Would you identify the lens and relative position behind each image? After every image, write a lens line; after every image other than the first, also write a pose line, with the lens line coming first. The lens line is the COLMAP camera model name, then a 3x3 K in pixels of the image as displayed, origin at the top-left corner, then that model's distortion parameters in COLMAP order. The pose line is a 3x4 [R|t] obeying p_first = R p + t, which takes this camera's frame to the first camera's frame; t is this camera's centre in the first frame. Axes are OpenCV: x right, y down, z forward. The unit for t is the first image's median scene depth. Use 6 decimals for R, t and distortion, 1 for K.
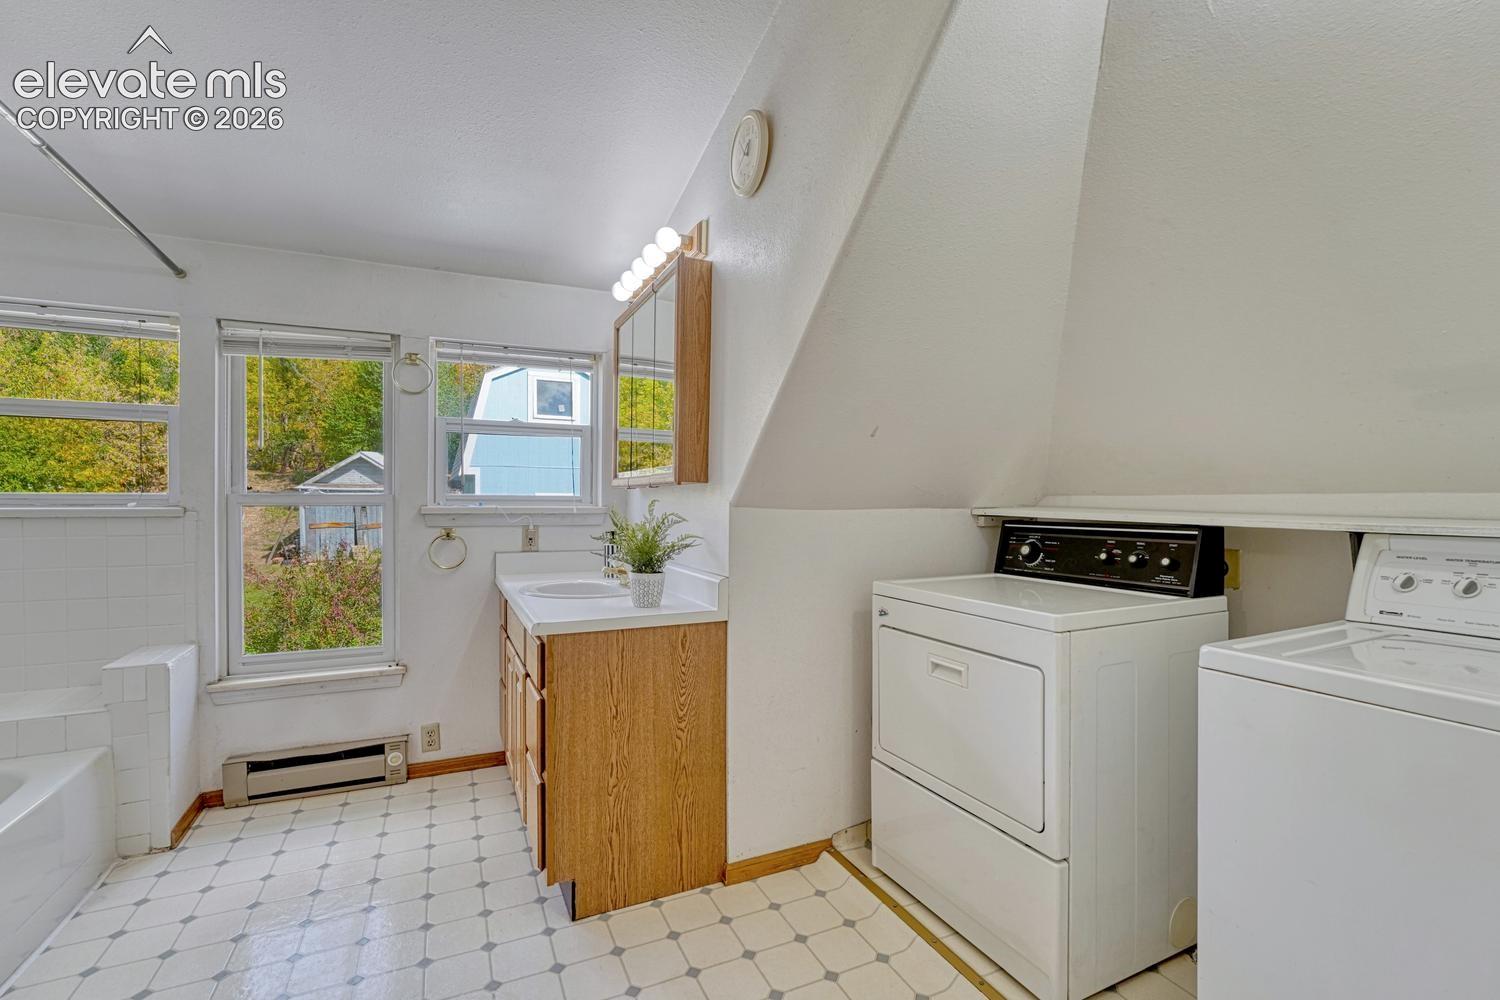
lens RADIAL K [[670.3, 0, 748.2], [0, 670.3, 501.4], [0, 0, 1]] dist [-0.013420, 0.001543]
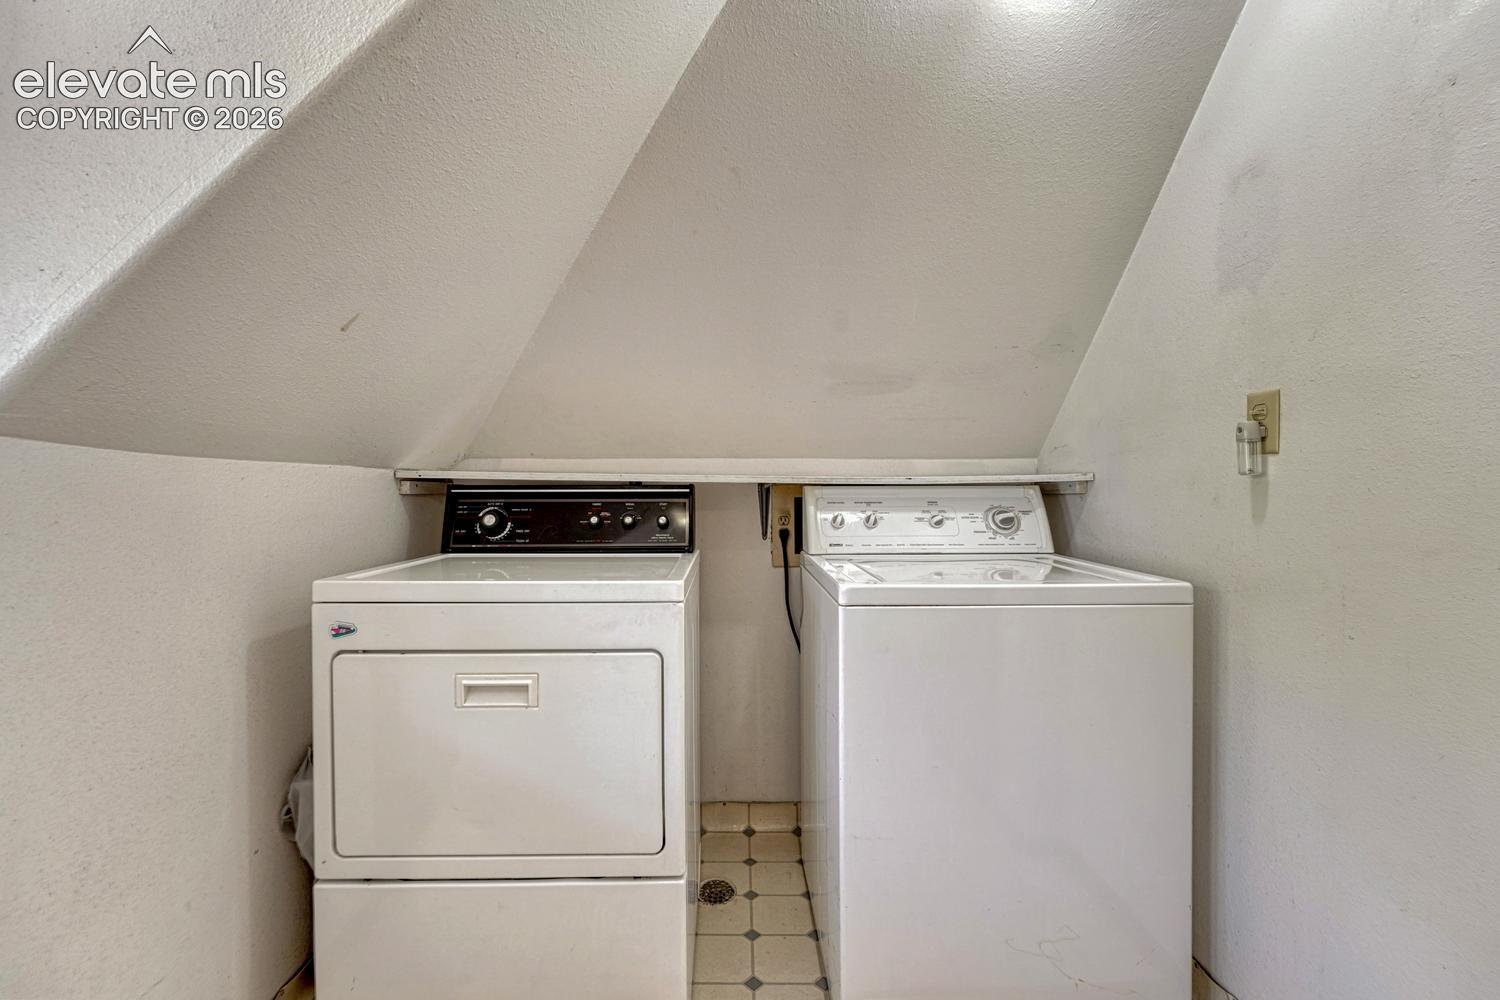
lens RADIAL K [[637.3, 0, 748.2], [0, 637.3, 490.8], [0, 0, 1]] dist [-0.008777, 0.000718]
pose [[0.411106, 0.001265, 0.911587, -0.164742], [0.000707, 0.999998, -0.001707, 0.041476], [-0.911587, 0.001346, 0.411105, 0.424429]]
